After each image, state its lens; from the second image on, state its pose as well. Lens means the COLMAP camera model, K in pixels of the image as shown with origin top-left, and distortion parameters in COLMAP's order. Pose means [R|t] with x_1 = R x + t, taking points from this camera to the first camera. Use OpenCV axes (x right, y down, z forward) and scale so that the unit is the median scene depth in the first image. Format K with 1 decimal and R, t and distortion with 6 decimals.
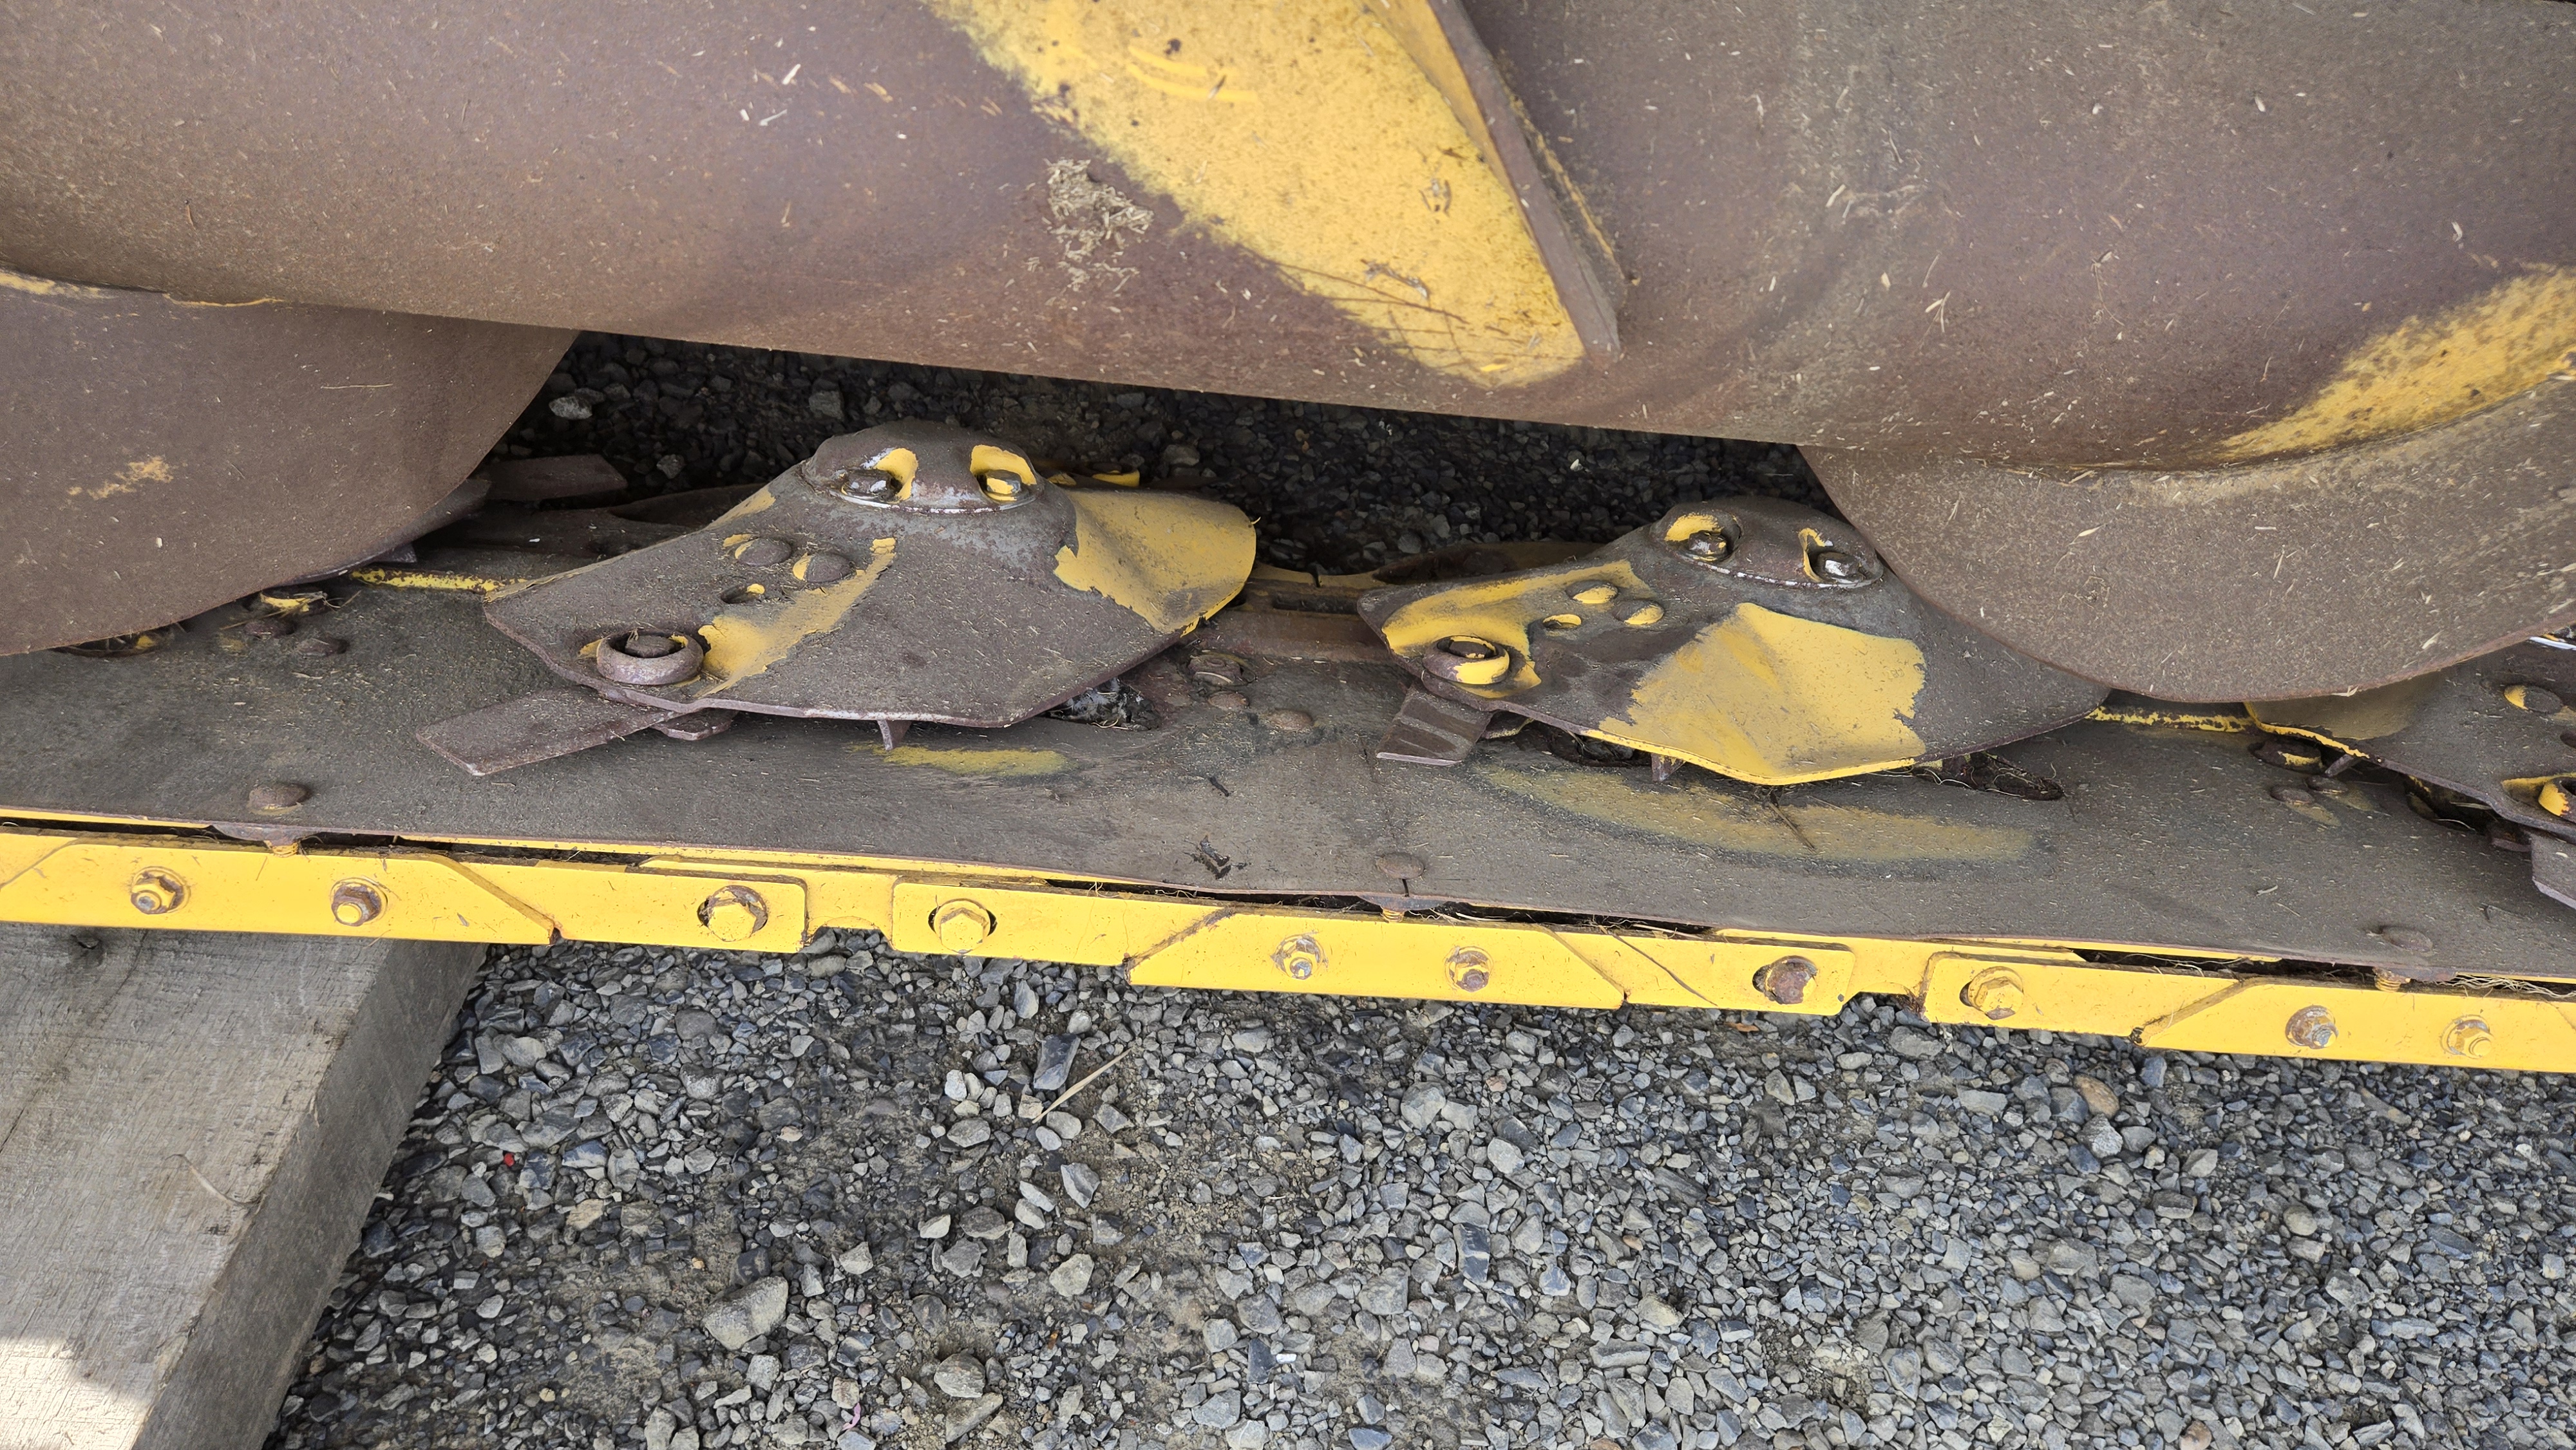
lens RADIAL K [[1734.3, 0, 1246.4], [0, 1734.3, 764.2], [0, 0, 1]] dist [0.023399, -0.003576]
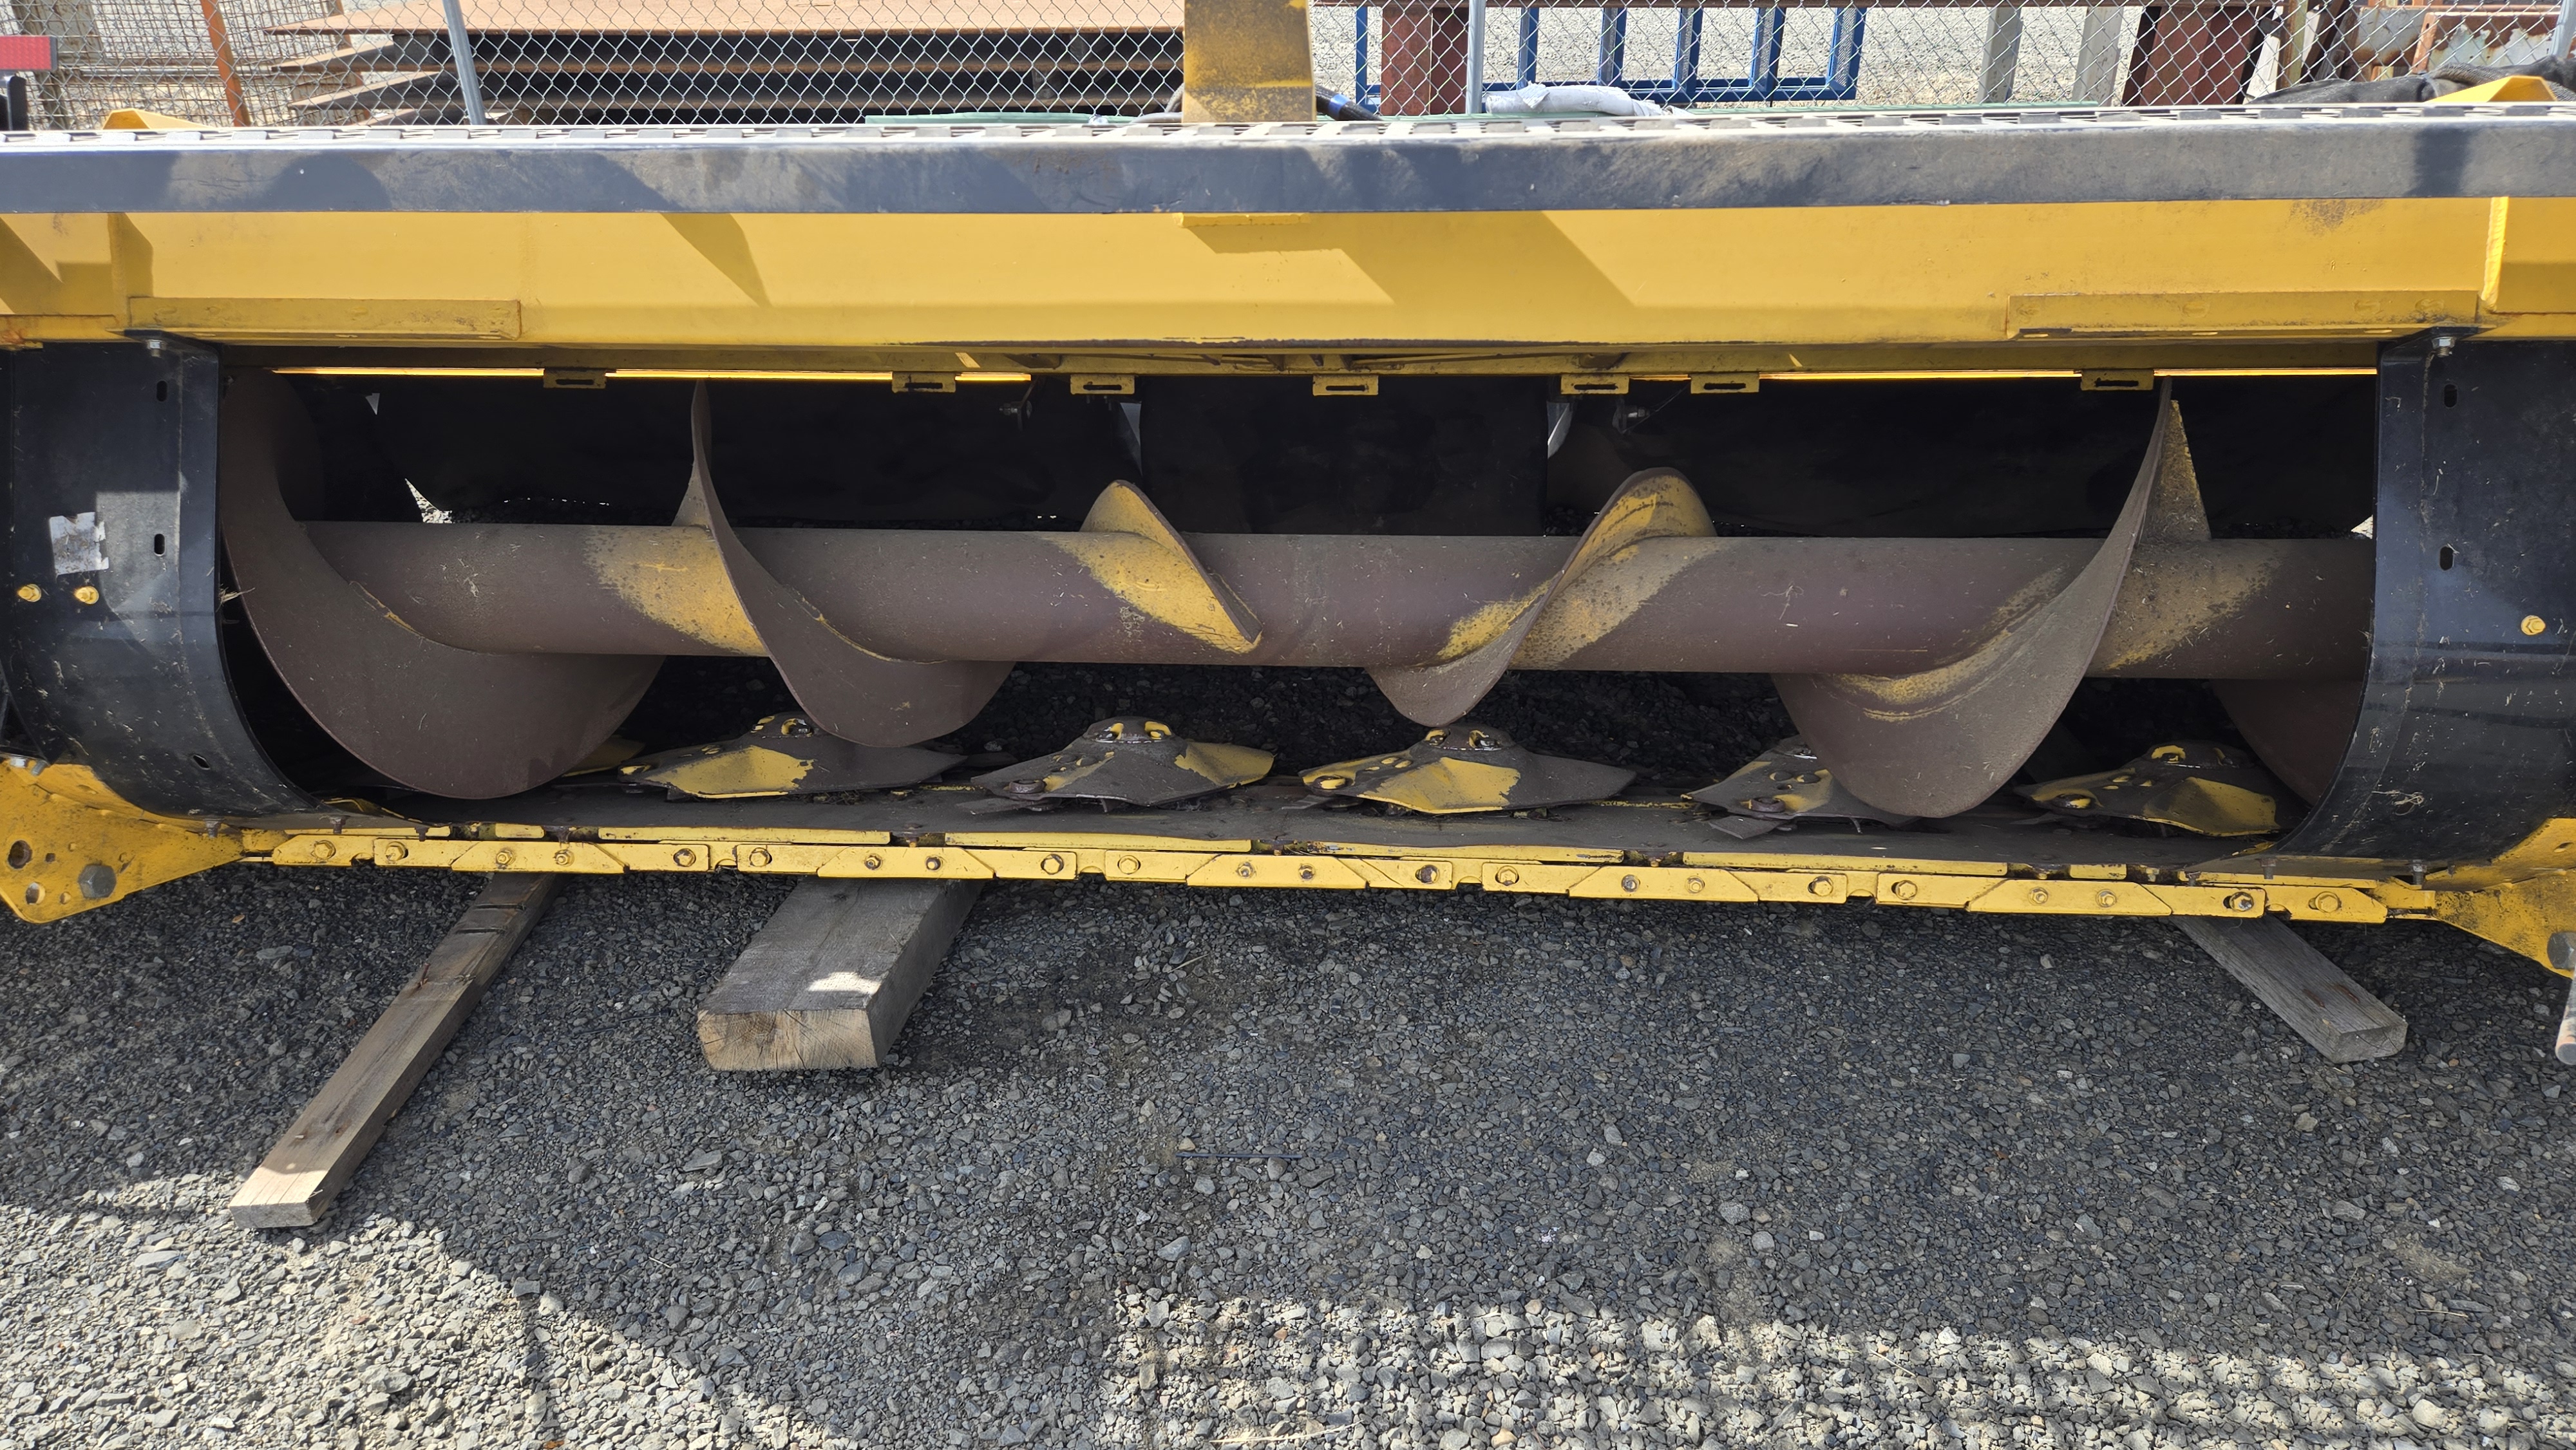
lens RADIAL K [[1710.5, 0, 1288.0], [0, 1710.5, 725.0], [0, 0, 1]] dist [0.020795, -0.003611]
pose [[0.984179, -0.075535, -0.160267, 0.519961], [0.027215, 0.958283, -0.284523, 0.626581], [0.175072, 0.275660, 0.945178, -1.555852]]
